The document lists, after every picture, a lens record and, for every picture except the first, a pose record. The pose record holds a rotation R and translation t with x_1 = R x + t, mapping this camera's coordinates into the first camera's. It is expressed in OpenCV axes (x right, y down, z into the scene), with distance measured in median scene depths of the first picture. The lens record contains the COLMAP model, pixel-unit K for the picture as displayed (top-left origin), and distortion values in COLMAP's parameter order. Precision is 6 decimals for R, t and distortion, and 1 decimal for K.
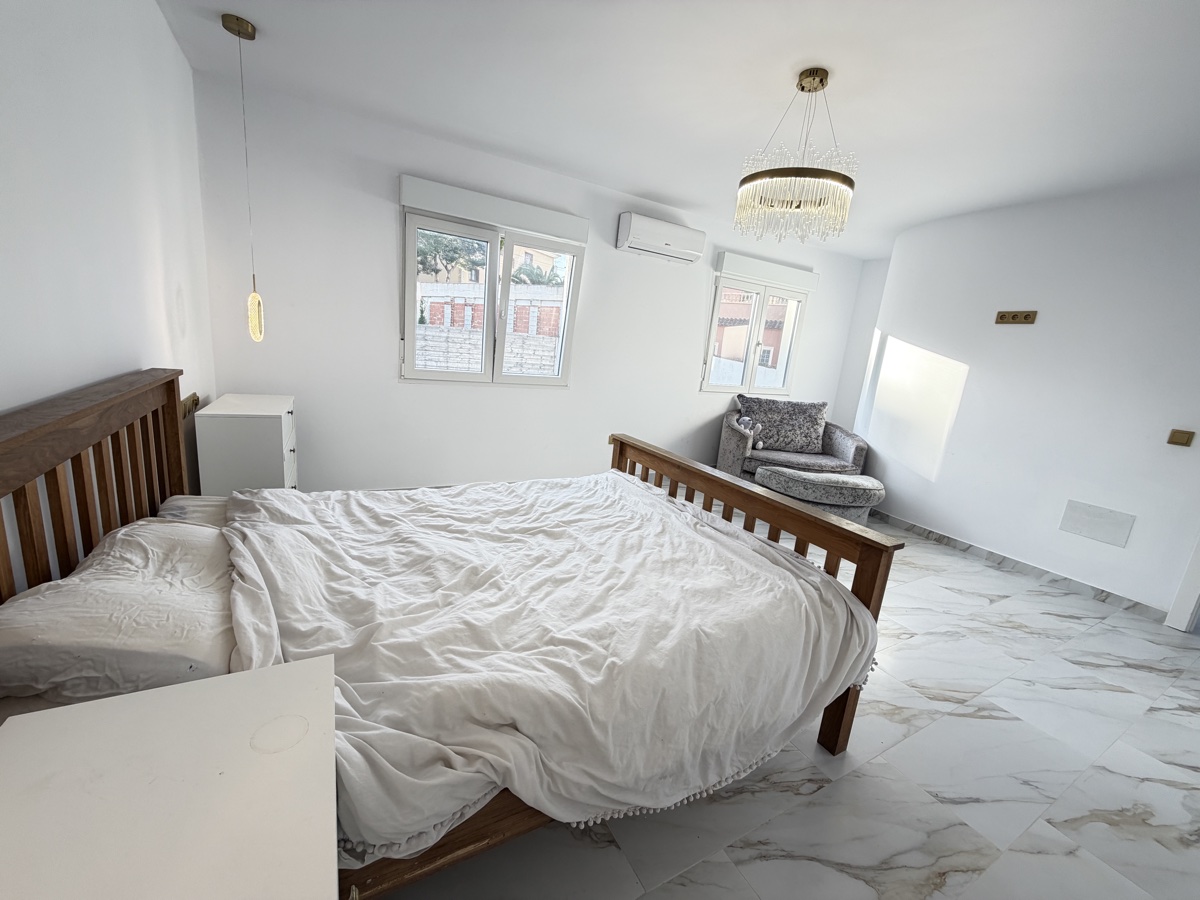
lens RADIAL K [[478.0, 0, 603.7], [0, 478.0, 445.9], [0, 0, 1]] dist [0.001670, -0.000330]
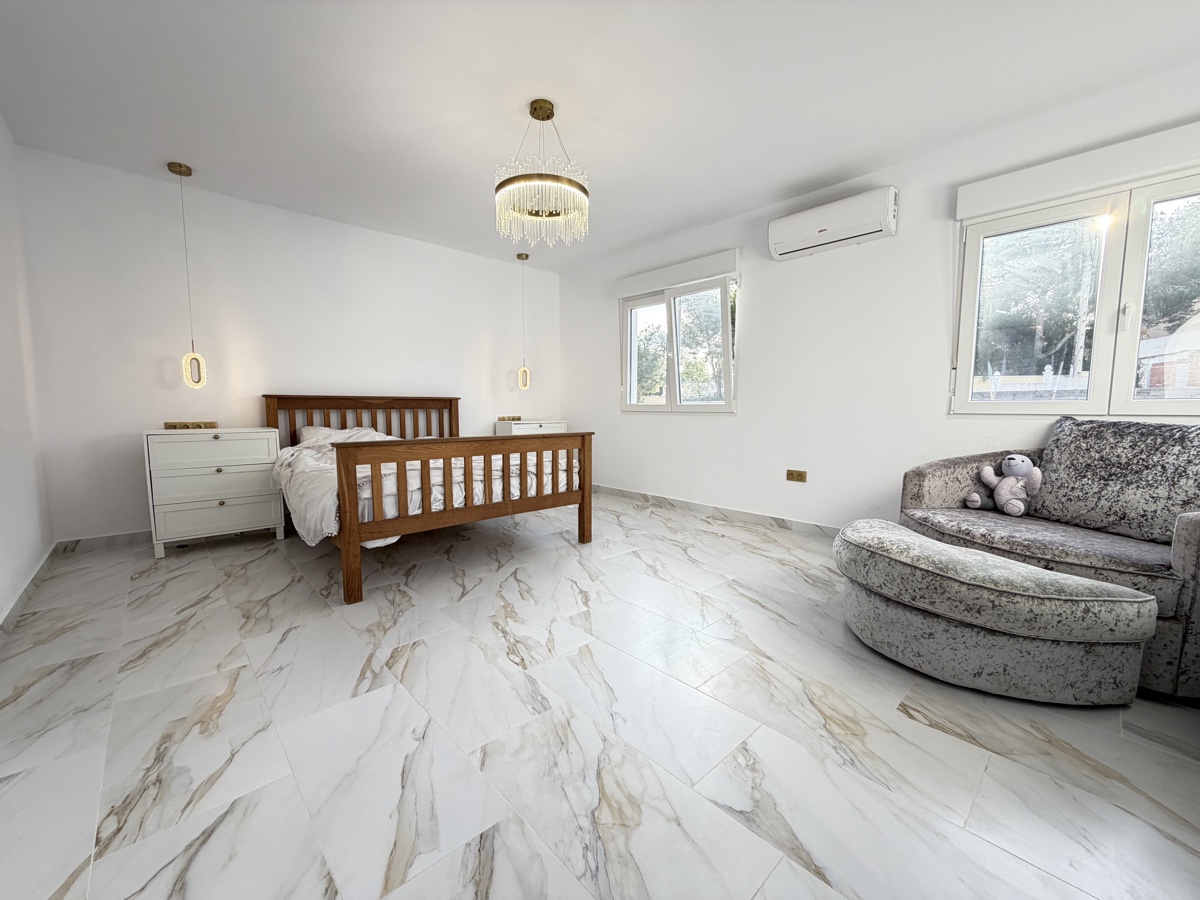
lens RADIAL K [[478.0, 0, 605.6], [0, 478.0, 453.6], [0, 0, 1]] dist [0.001670, -0.000330]
pose [[0.236867, -0.000247, -0.971542, 1.872194], [-0.181308, 0.982421, -0.044454, 0.113327], [0.954474, 0.186678, 0.232658, 1.199138]]
